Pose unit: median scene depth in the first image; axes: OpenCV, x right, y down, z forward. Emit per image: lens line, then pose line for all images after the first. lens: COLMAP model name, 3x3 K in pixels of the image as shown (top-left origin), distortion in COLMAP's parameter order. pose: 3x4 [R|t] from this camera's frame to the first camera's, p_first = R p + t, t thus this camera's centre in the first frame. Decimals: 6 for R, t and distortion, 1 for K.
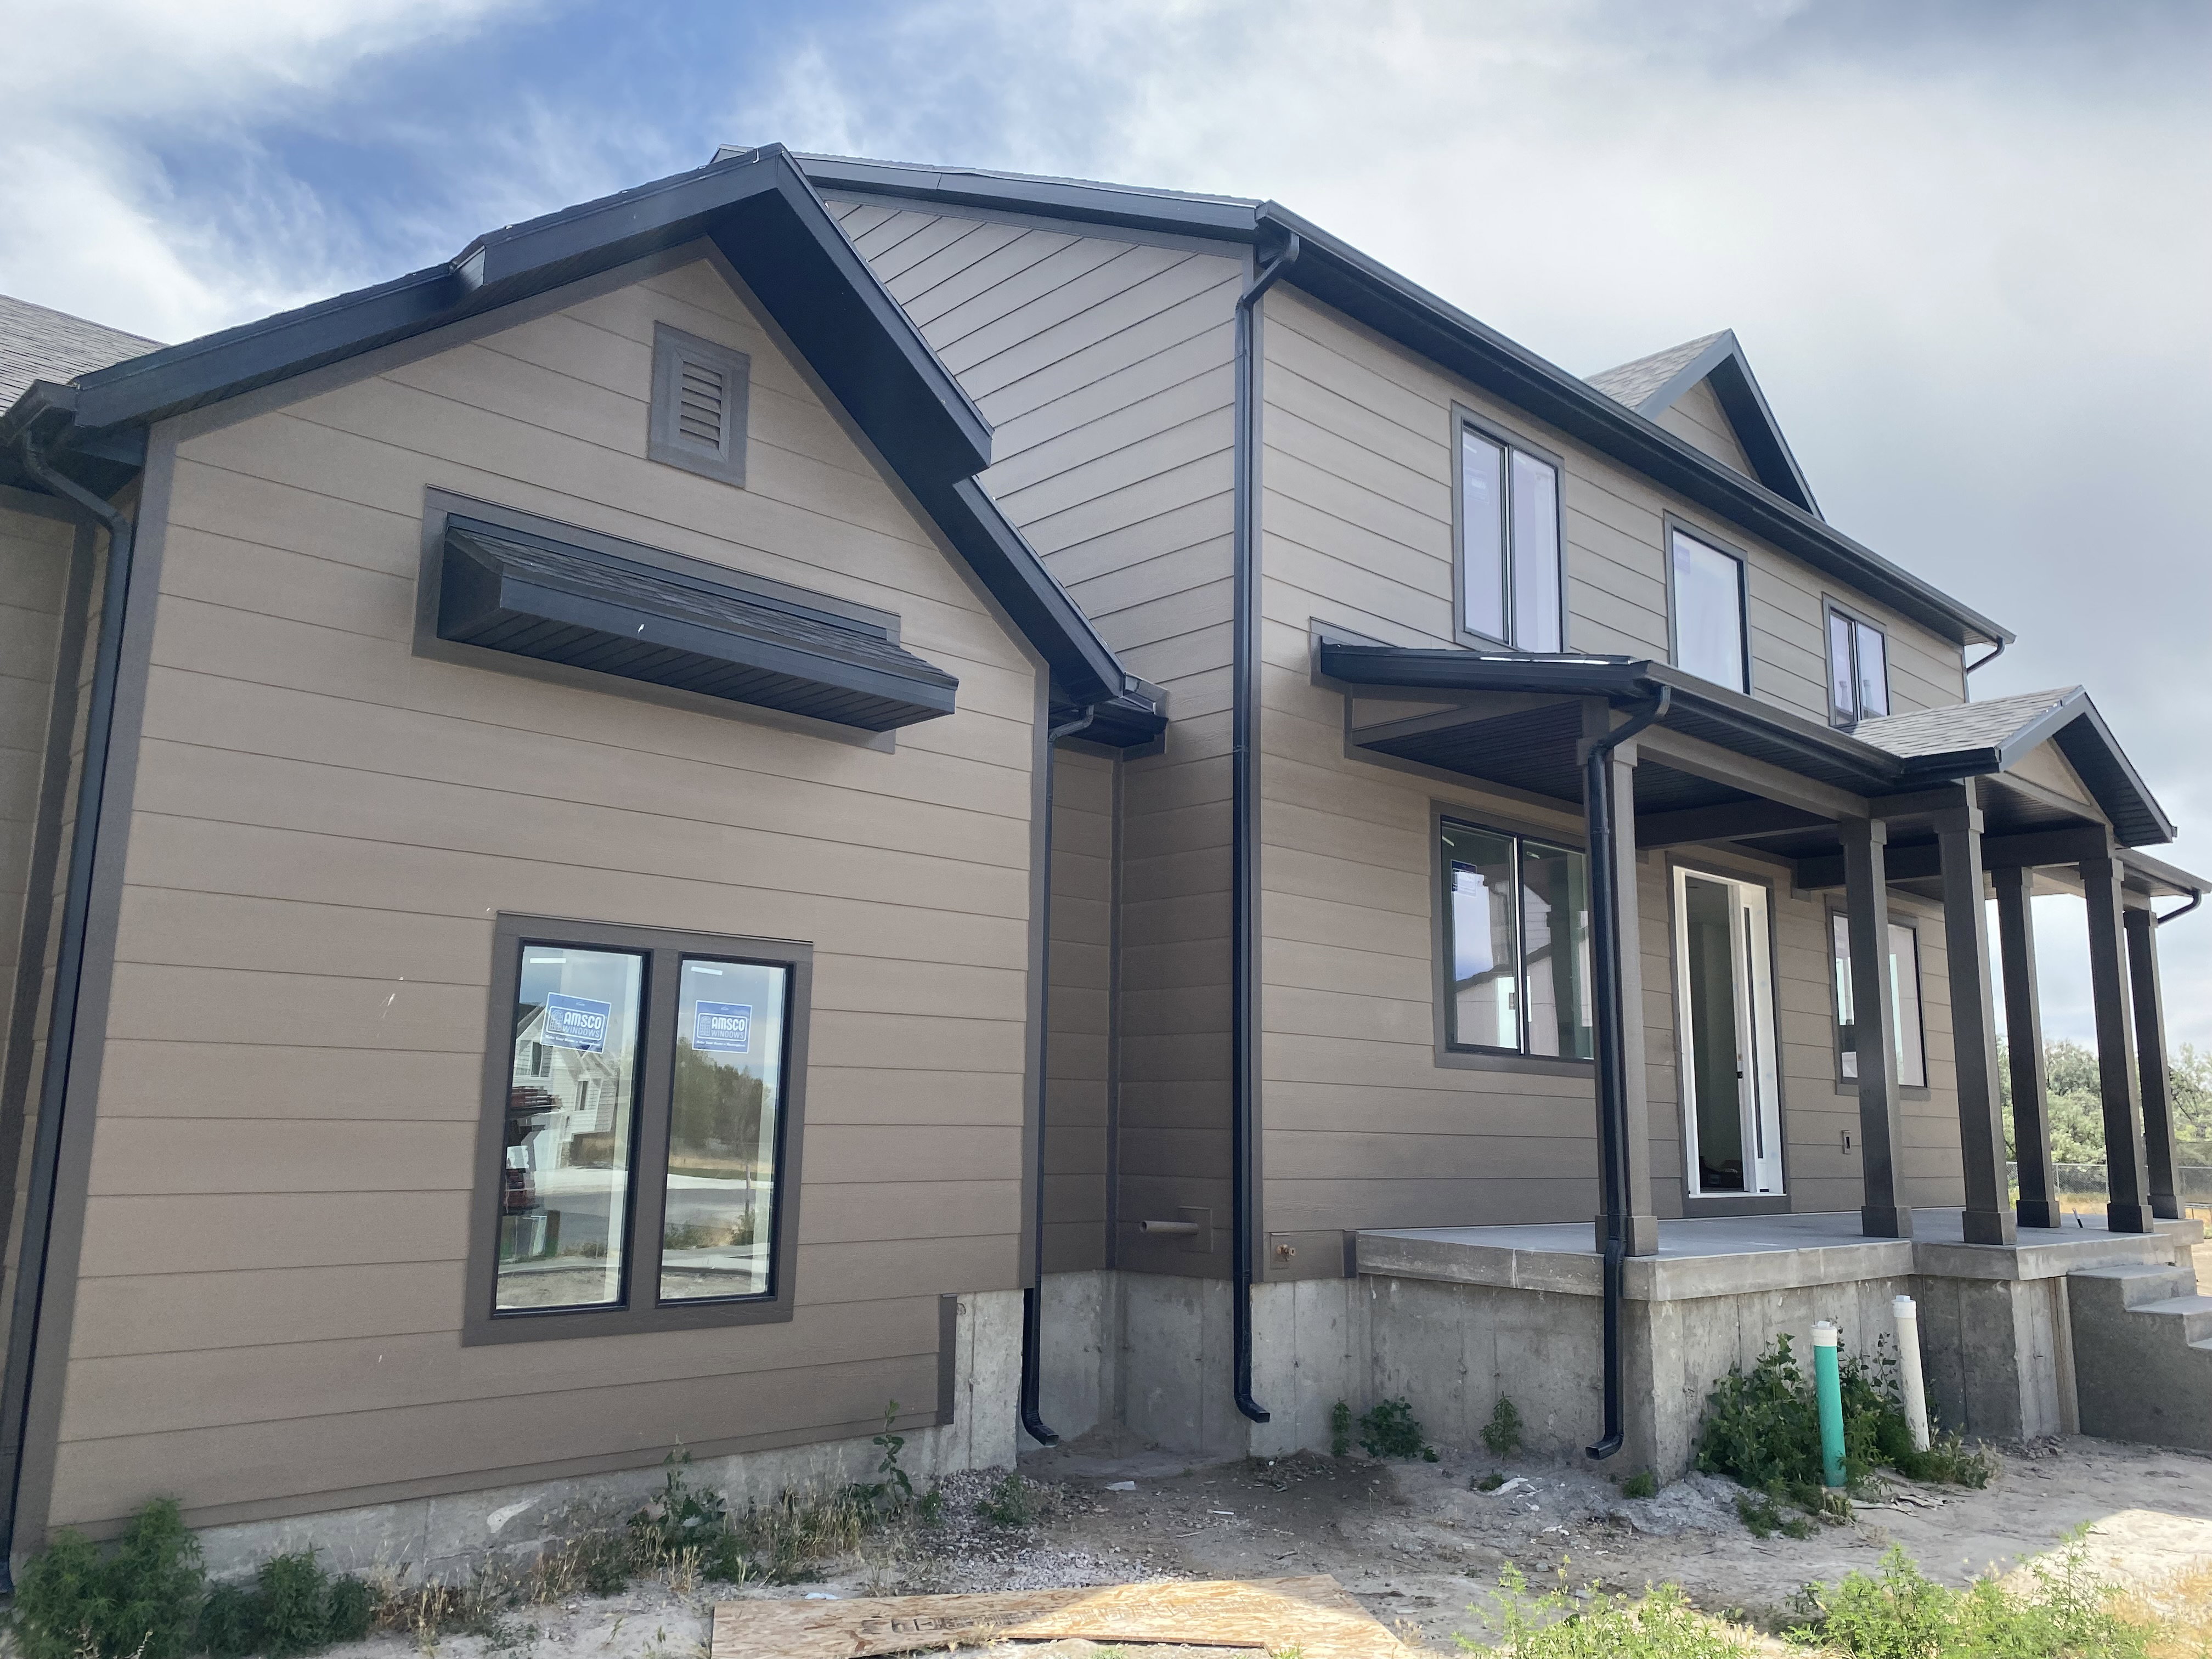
lens RADIAL K [[1667.5, 0, 1106.2], [0, 1667.5, 864.6], [0, 0, 1]] dist [-0.002832, -0.000581]
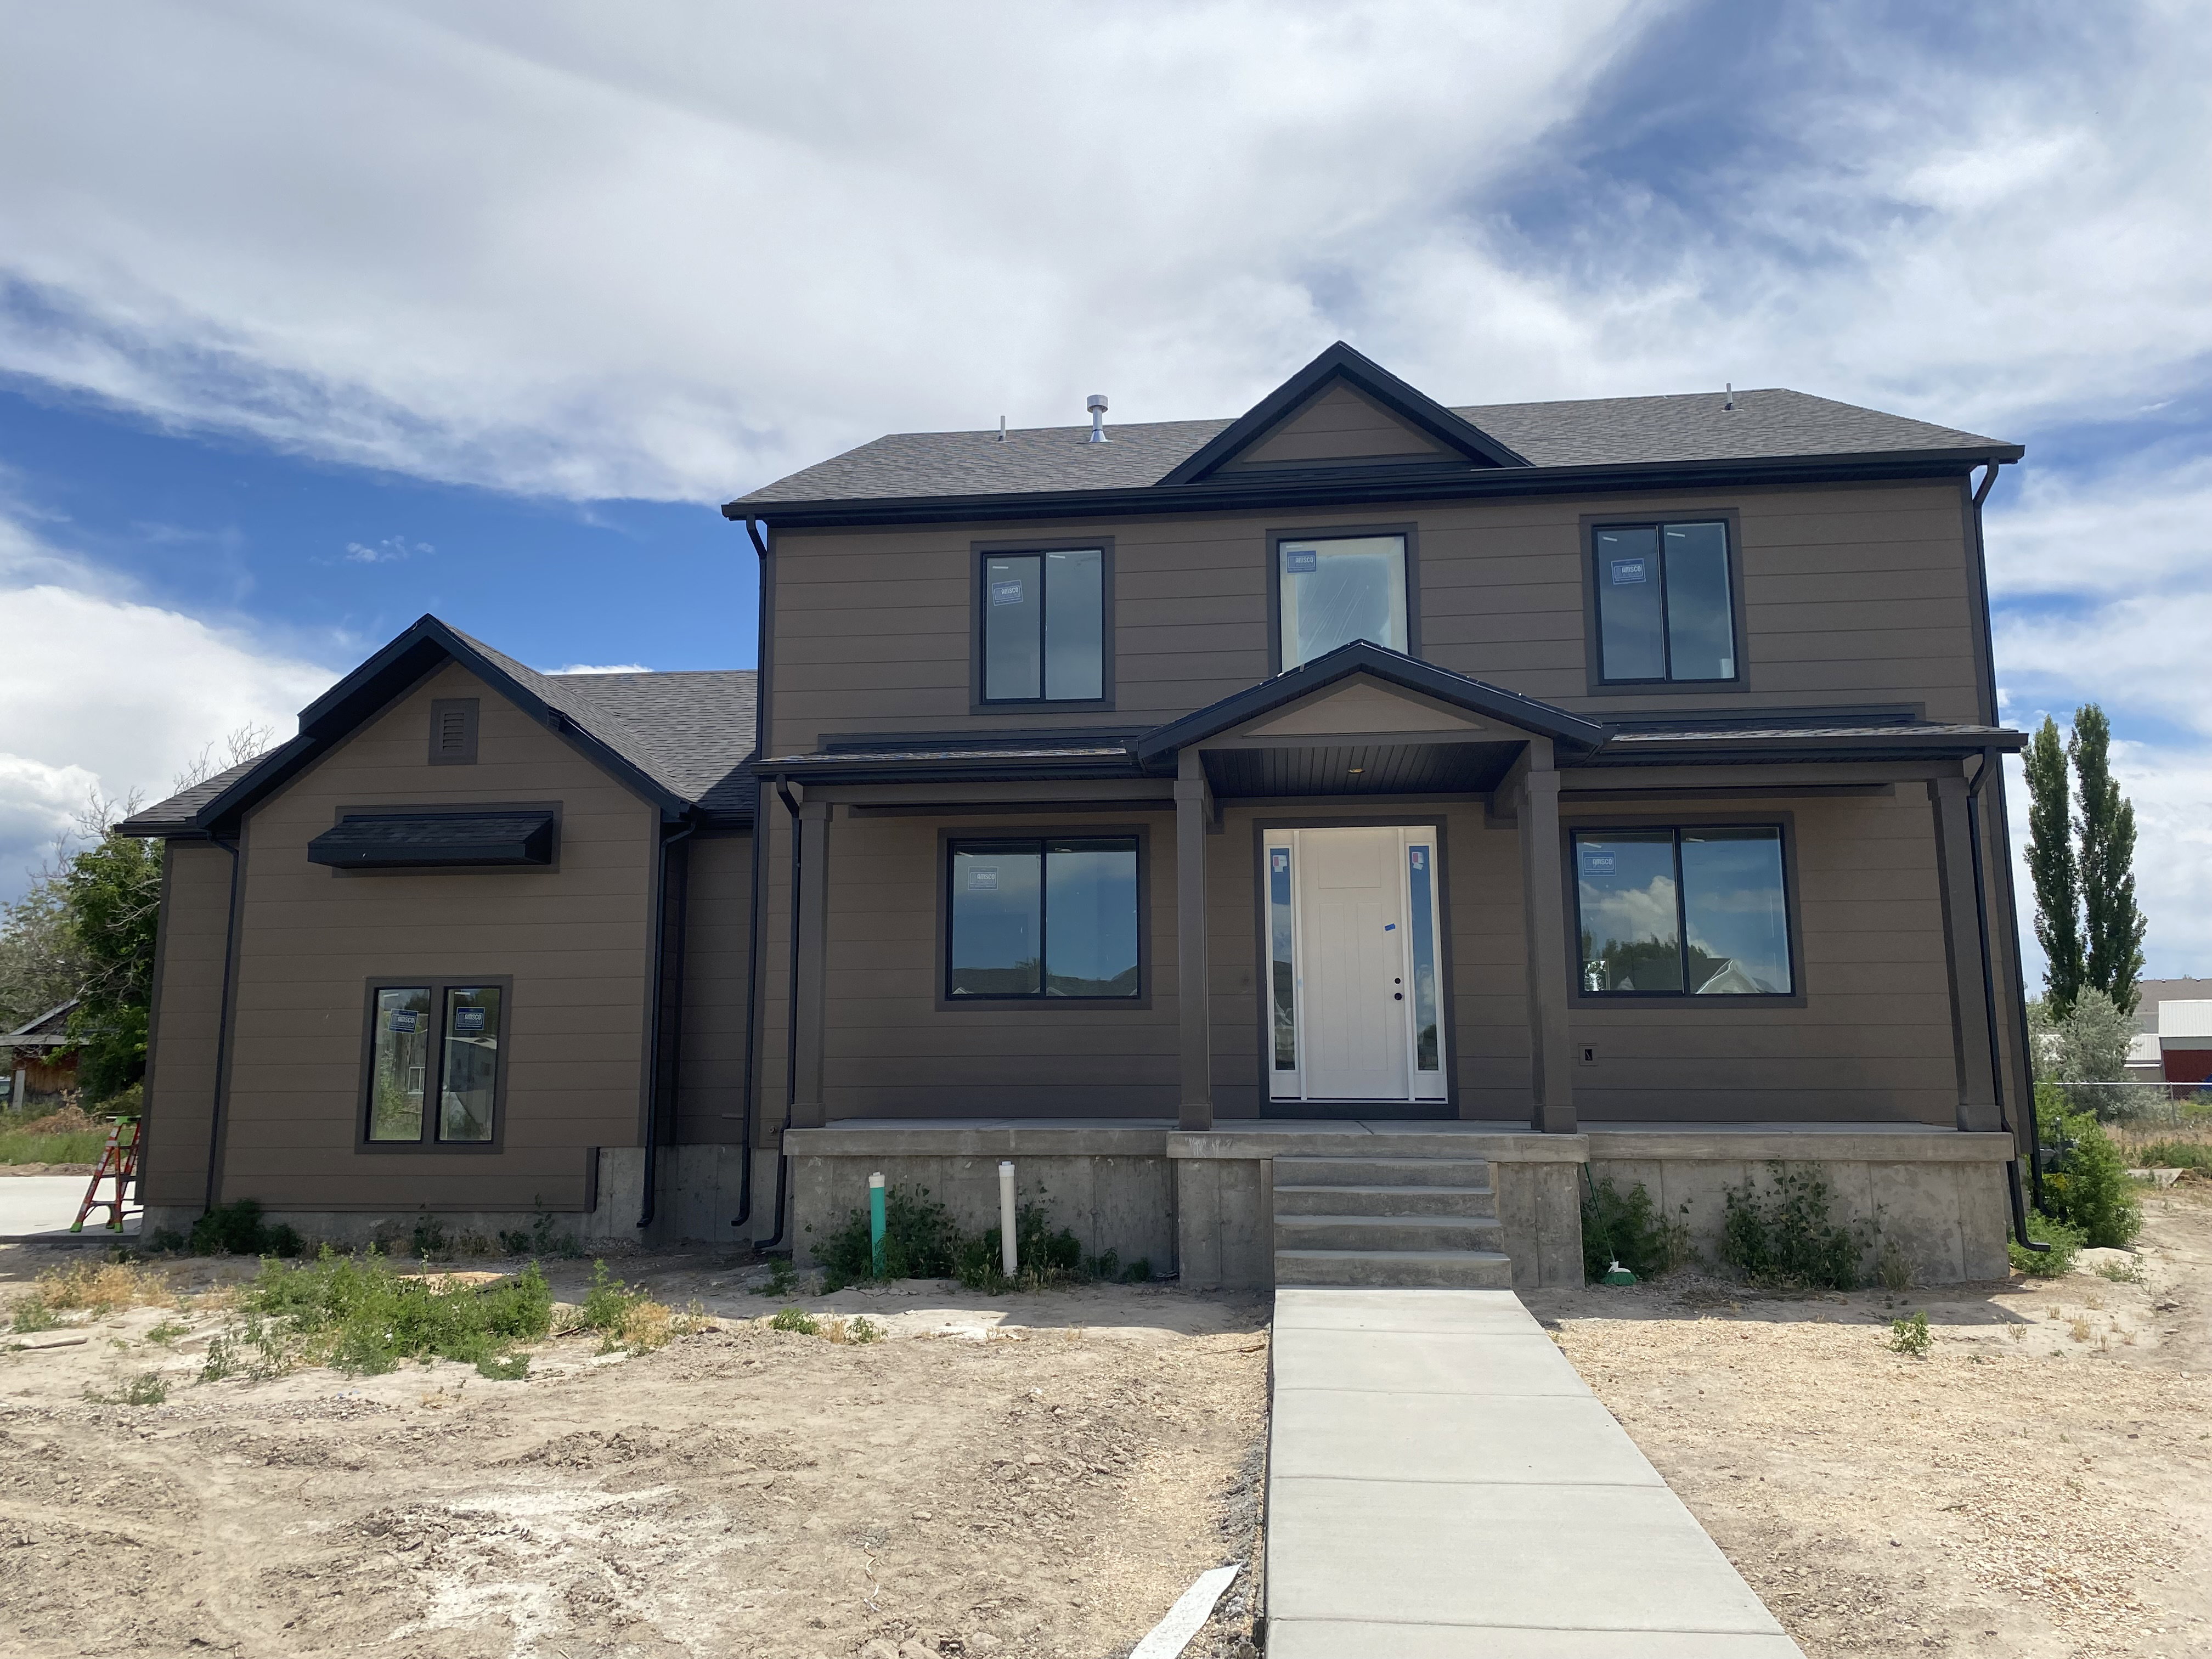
lens RADIAL K [[1675.5, 0, 1106.0], [0, 1675.5, 829.5], [0, 0, 1]] dist [-0.060359, -0.002638]
pose [[0.673909, -0.130202, -0.727251, 1.788284], [0.141066, 0.988916, -0.046330, 0.065652], [0.725222, -0.071369, 0.684806, 0.129749]]
